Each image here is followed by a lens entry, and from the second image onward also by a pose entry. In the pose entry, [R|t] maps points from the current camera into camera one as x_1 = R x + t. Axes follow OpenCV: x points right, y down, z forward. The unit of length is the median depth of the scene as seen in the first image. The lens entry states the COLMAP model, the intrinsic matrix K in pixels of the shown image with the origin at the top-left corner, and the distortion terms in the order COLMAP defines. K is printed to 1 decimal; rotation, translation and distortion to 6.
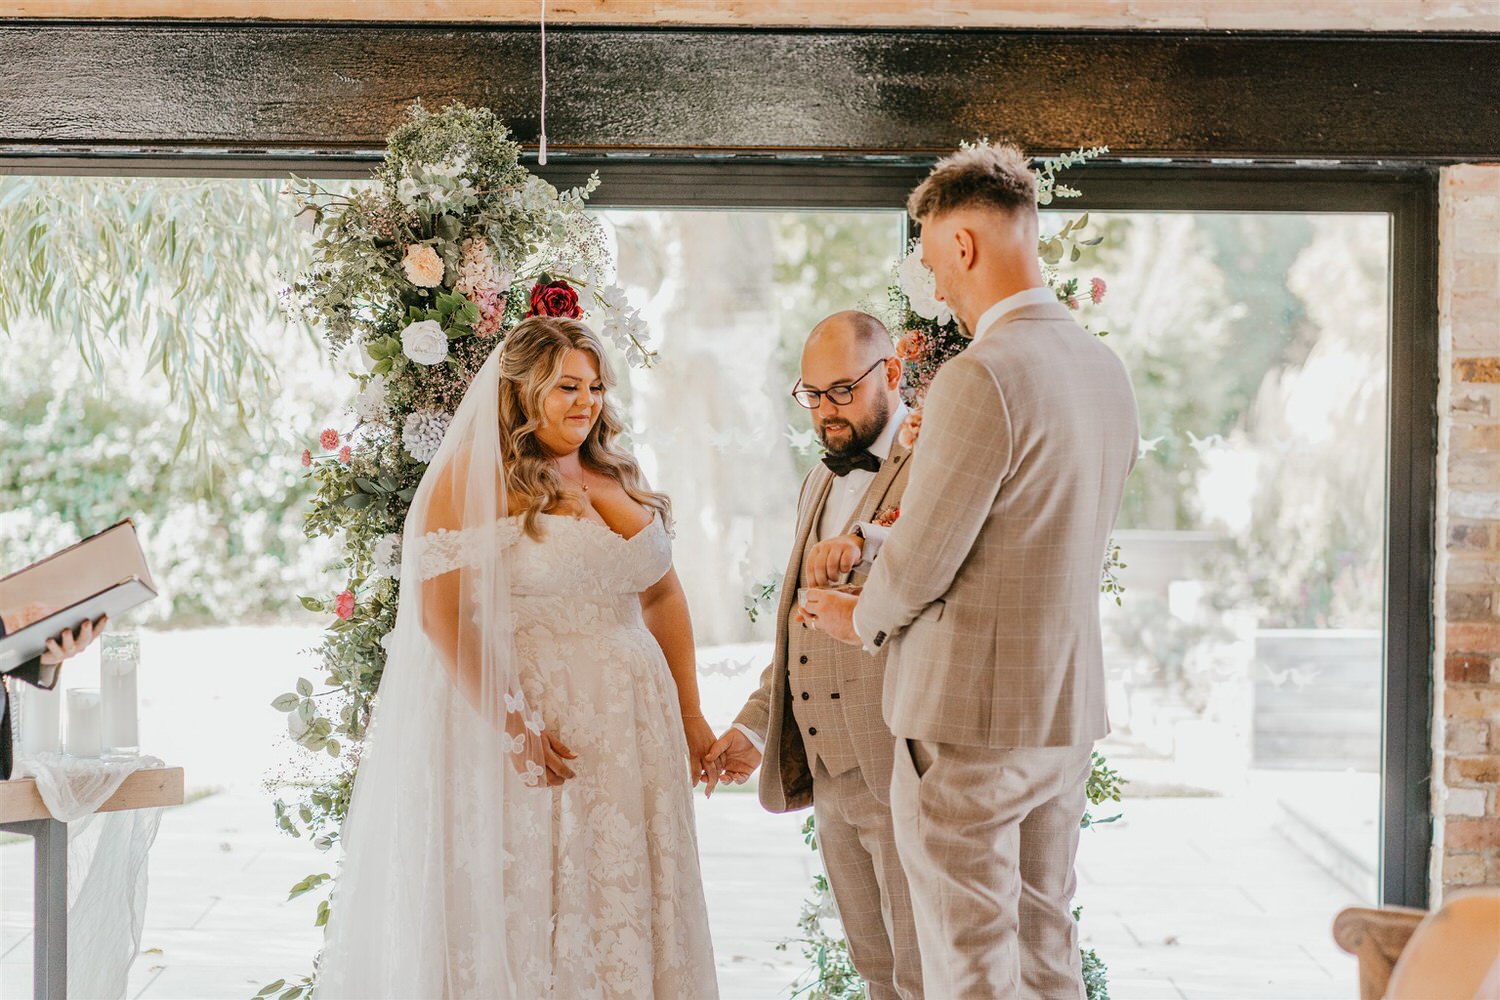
lens RADIAL K [[3679.0, 0, 655.0], [0, 3679.0, 459.1], [0, 0, 1]] dist [0.042157, -0.362231]
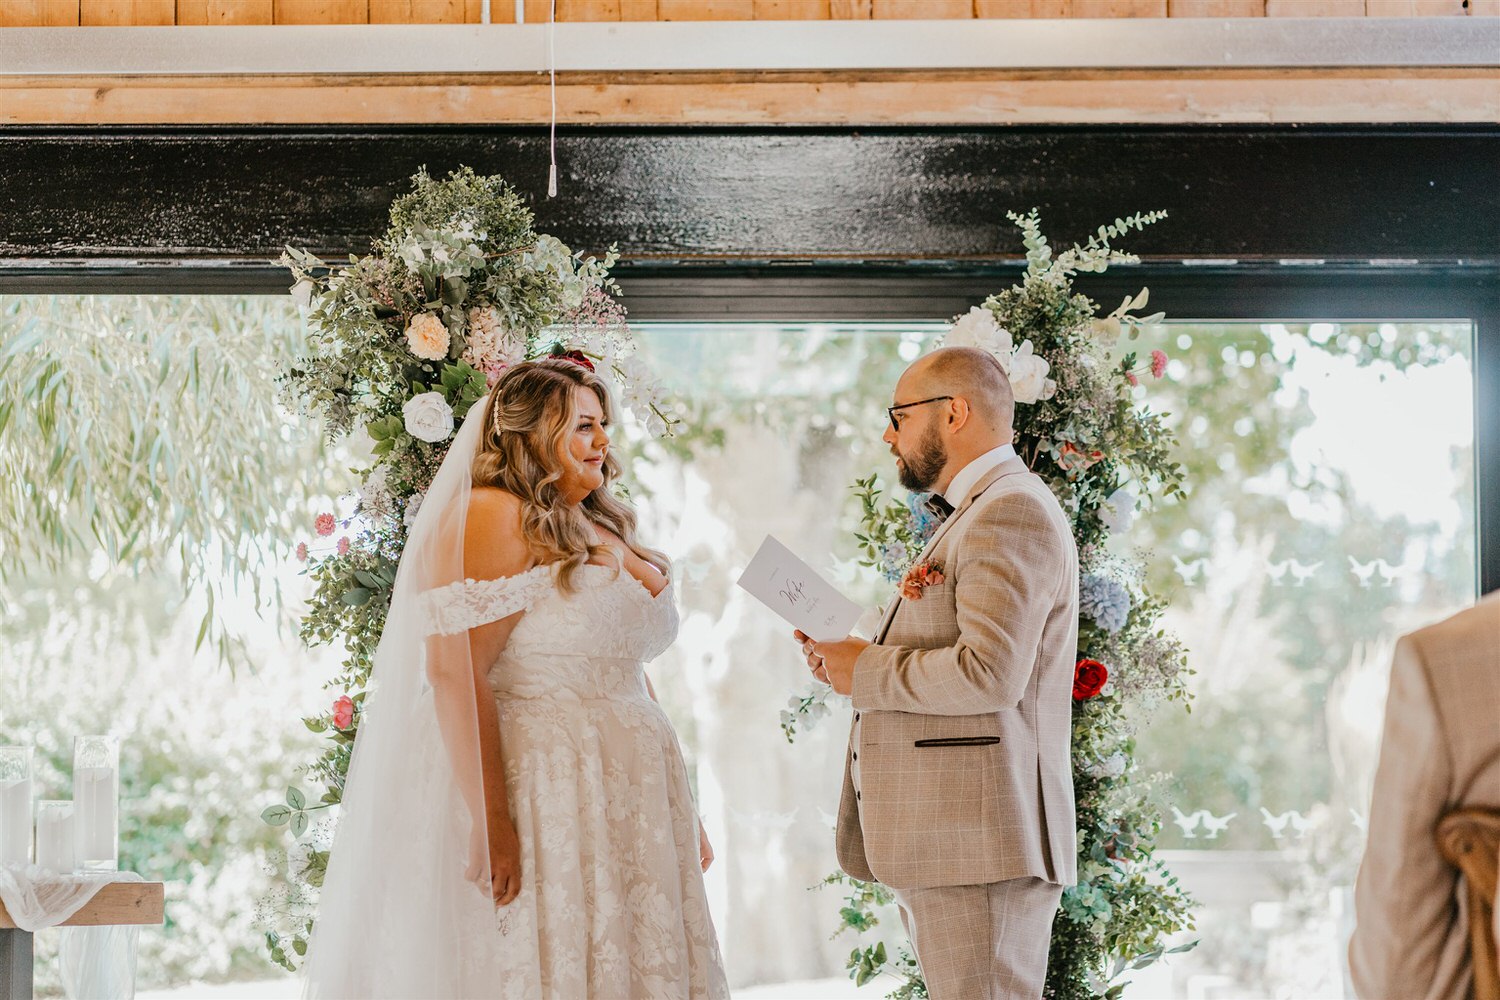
lens RADIAL K [[3637.0, 0, 677.3], [0, 3637.0, 500.6], [0, 0, 1]] dist [-0.011068, 0.359304]
pose [[0.999838, -0.007255, -0.016493, 0.013143], [0.005351, 0.993617, -0.112677, 0.082483], [0.017205, 0.112570, 0.993495, 0.087575]]
